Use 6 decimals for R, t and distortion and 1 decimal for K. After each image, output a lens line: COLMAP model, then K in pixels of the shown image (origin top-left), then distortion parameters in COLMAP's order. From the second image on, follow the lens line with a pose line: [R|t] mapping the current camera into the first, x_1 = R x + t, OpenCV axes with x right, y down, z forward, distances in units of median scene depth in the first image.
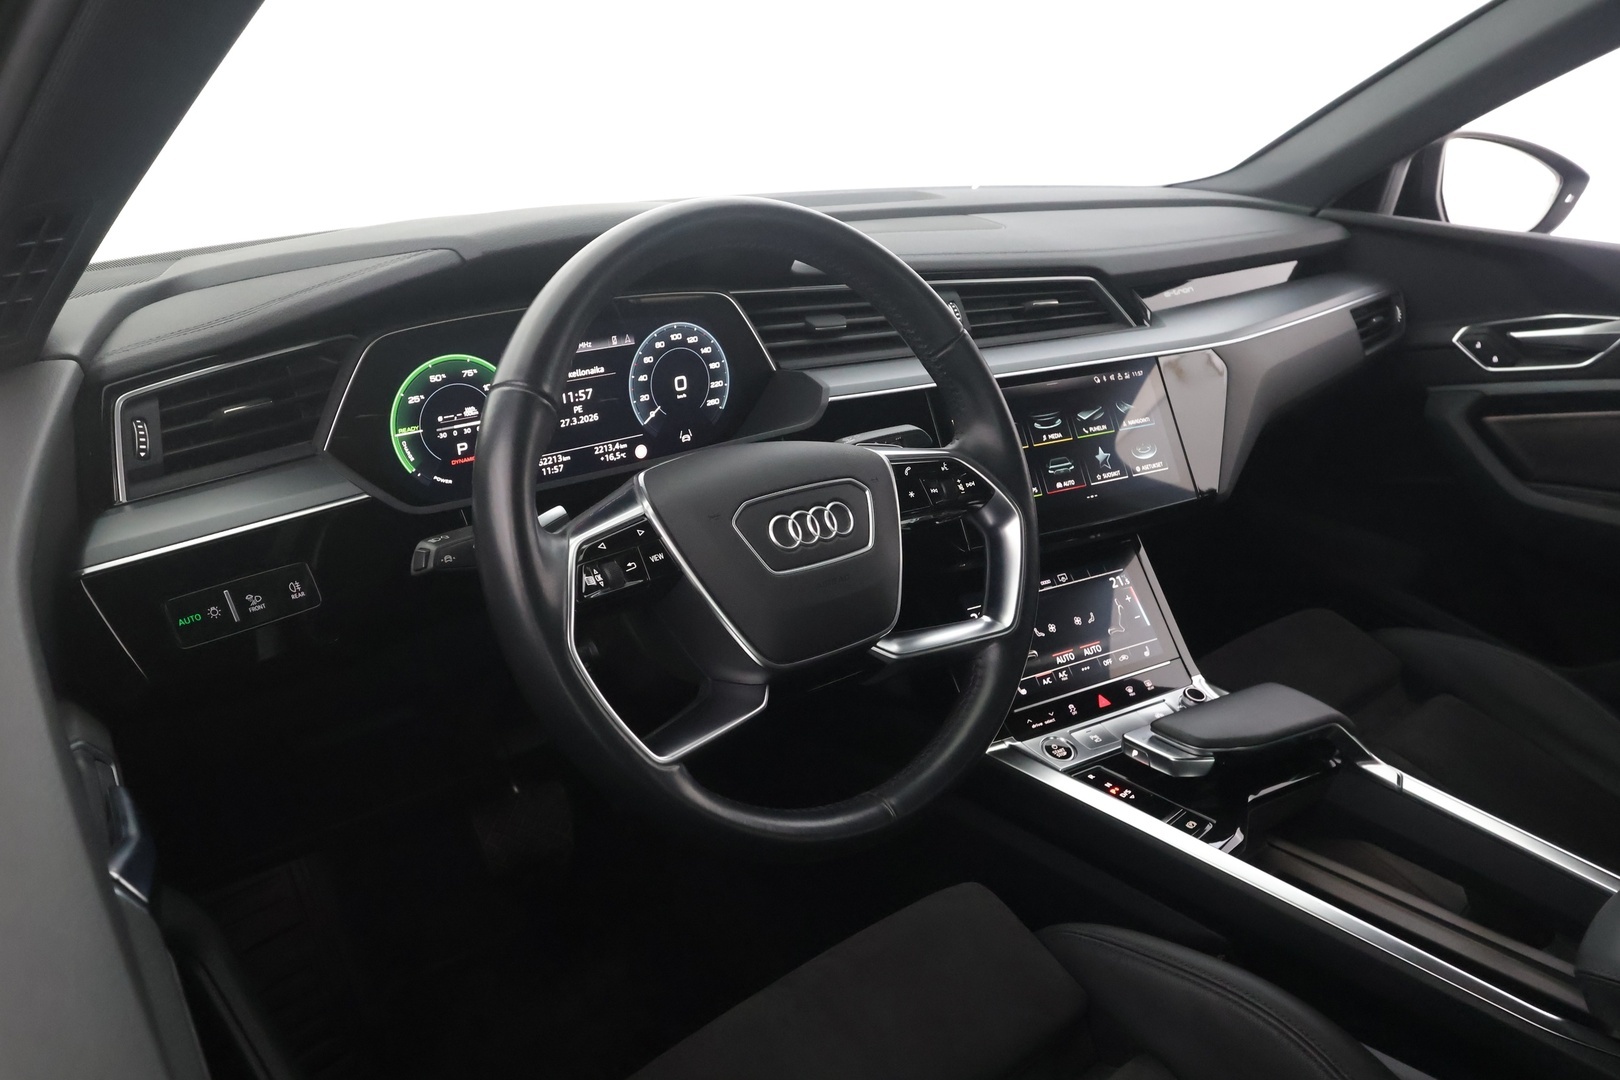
lens RADIAL K [[1150.5, 0, 810.5], [0, 1150.5, 539.1], [0, 0, 1]] dist [0.006127, 0.006806]
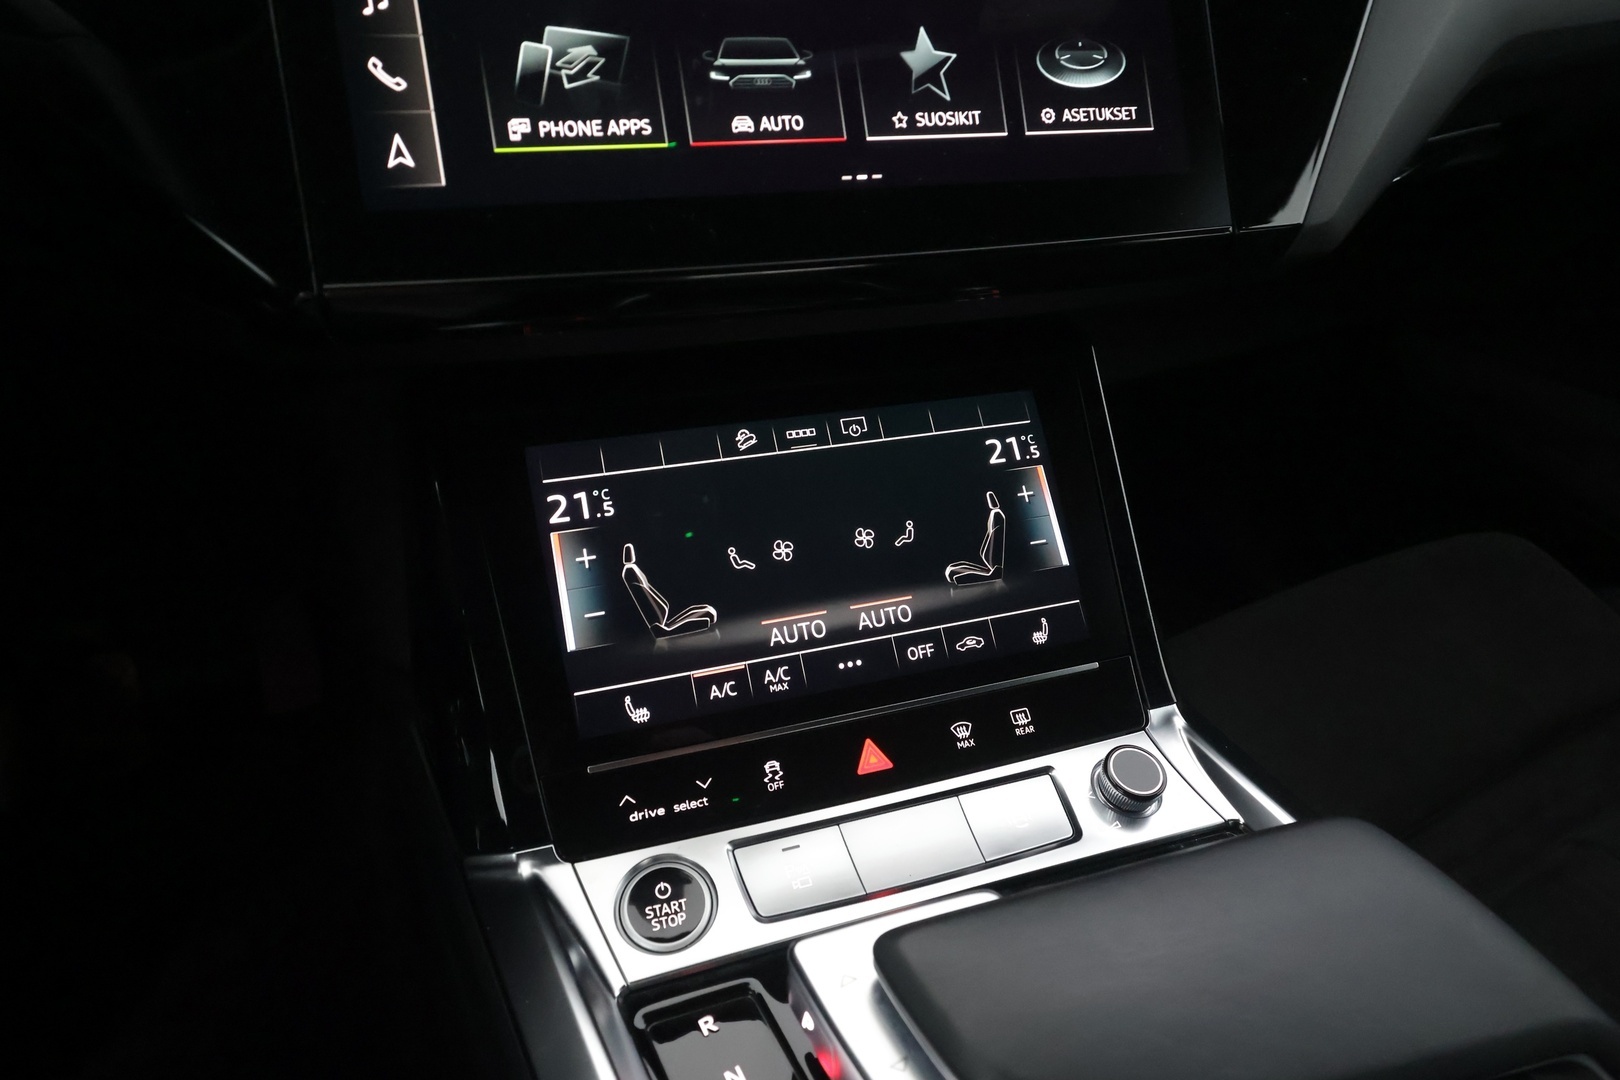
lens RADIAL K [[912.3, 0, 808.2], [0, 912.3, 539.4], [0, 0, 1]] dist [0.005059, 0.000635]
pose [[0.973659, 0.121272, -0.193086, 0.299586], [-0.085810, 0.979461, 0.182465, 0.017161], [0.211248, -0.161090, 0.964067, 0.755980]]
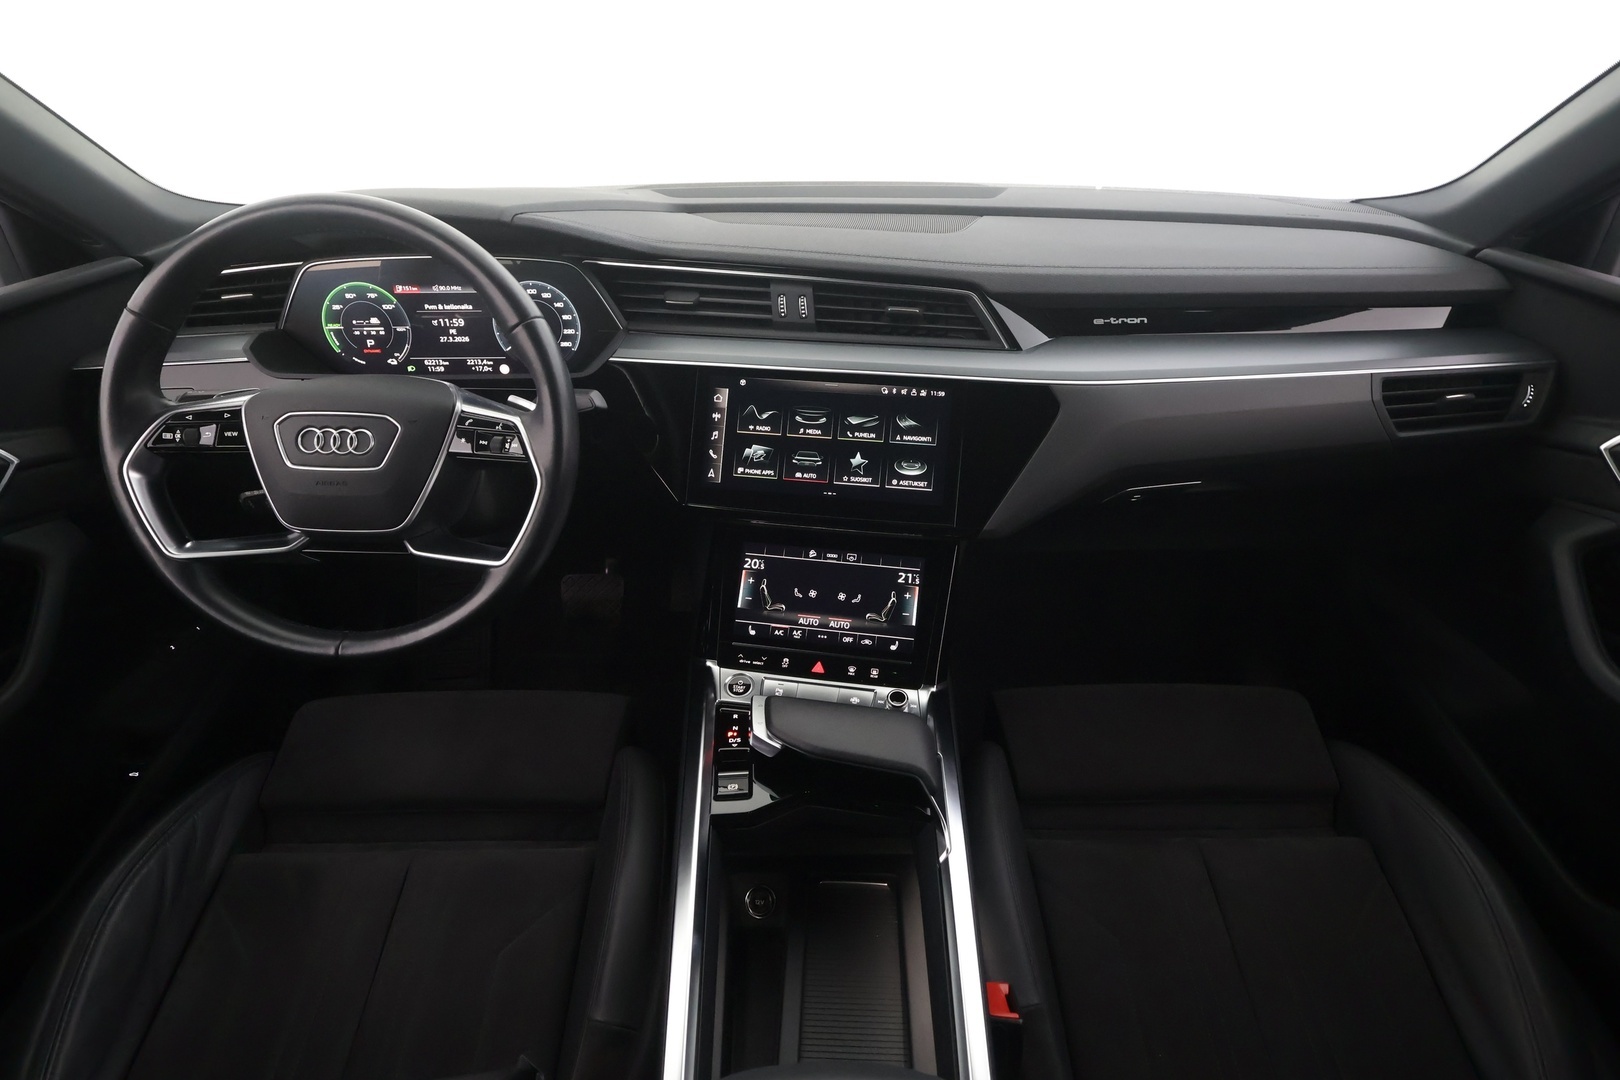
lens RADIAL K [[828.3, 0, 814.0], [0, 828.3, 541.5], [0, 0, 1]] dist [0.001746, 0.000094]
pose [[0.760433, 0.318439, -0.565984, 0.718654], [-0.226987, 0.946887, 0.227775, -0.175919], [0.608456, -0.044737, 0.792326, 0.367140]]
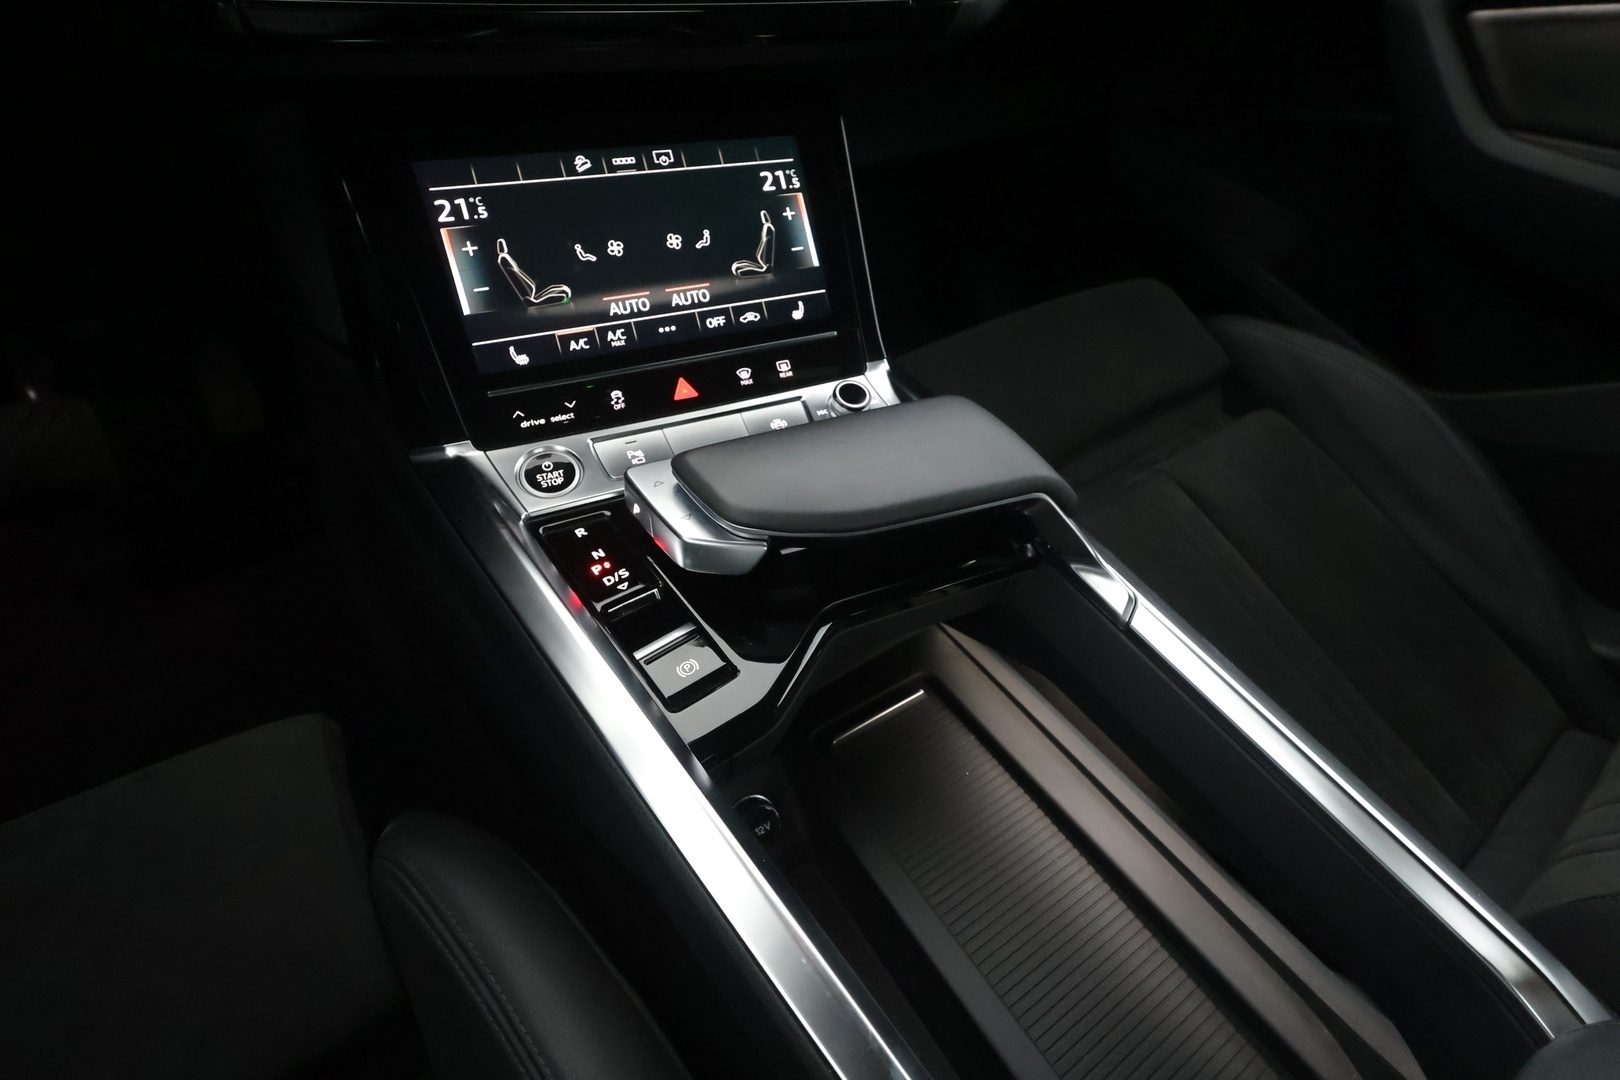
lens RADIAL K [[766.4, 0, 811.5], [0, 766.4, 541.5], [0, 0, 1]] dist [0.001641, -0.001977]
pose [[0.993160, 0.116674, -0.004527, 0.348093], [-0.104478, 0.905316, 0.411687, 0.046278], [0.052131, -0.408398, 0.911314, 0.653282]]
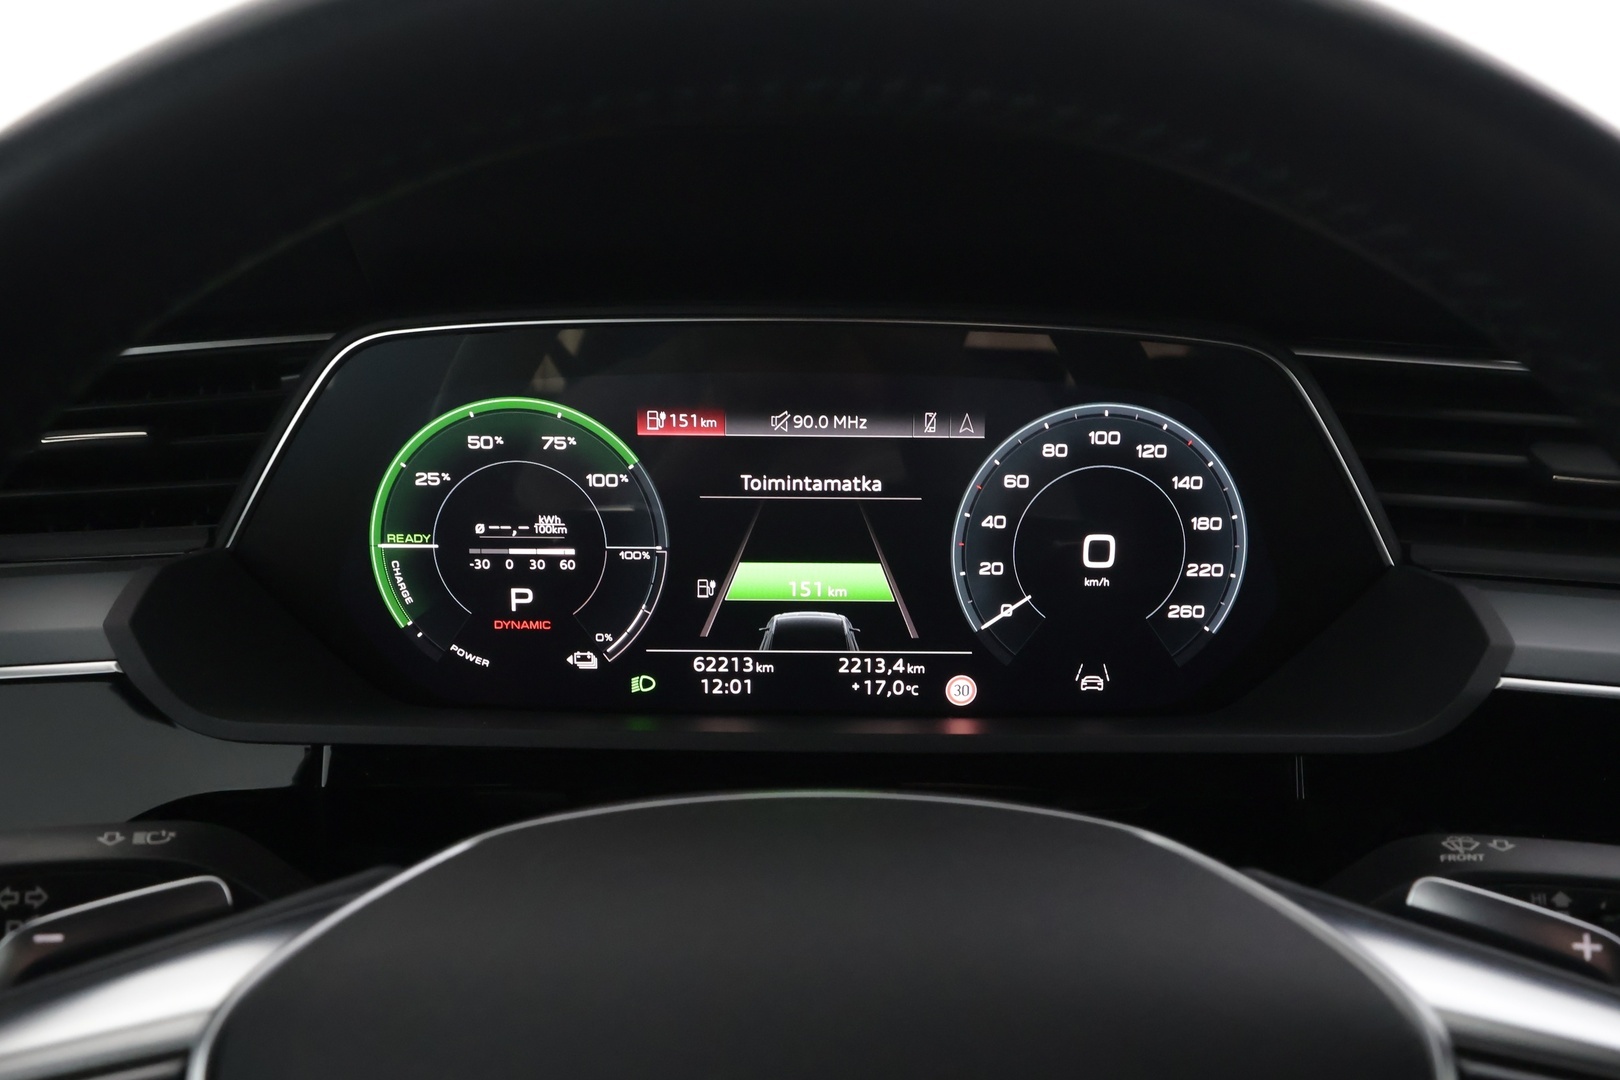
lens RADIAL K [[1275.3, 0, 814.1], [0, 1275.3, 536.2], [0, 0, 1]] dist [-0.002396, 0.010132]
pose [[0.763094, 0.189838, -0.617778, 0.079985], [-0.241834, 0.970317, -0.000549, -0.105866], [0.599337, 0.149819, 0.786352, 0.534254]]
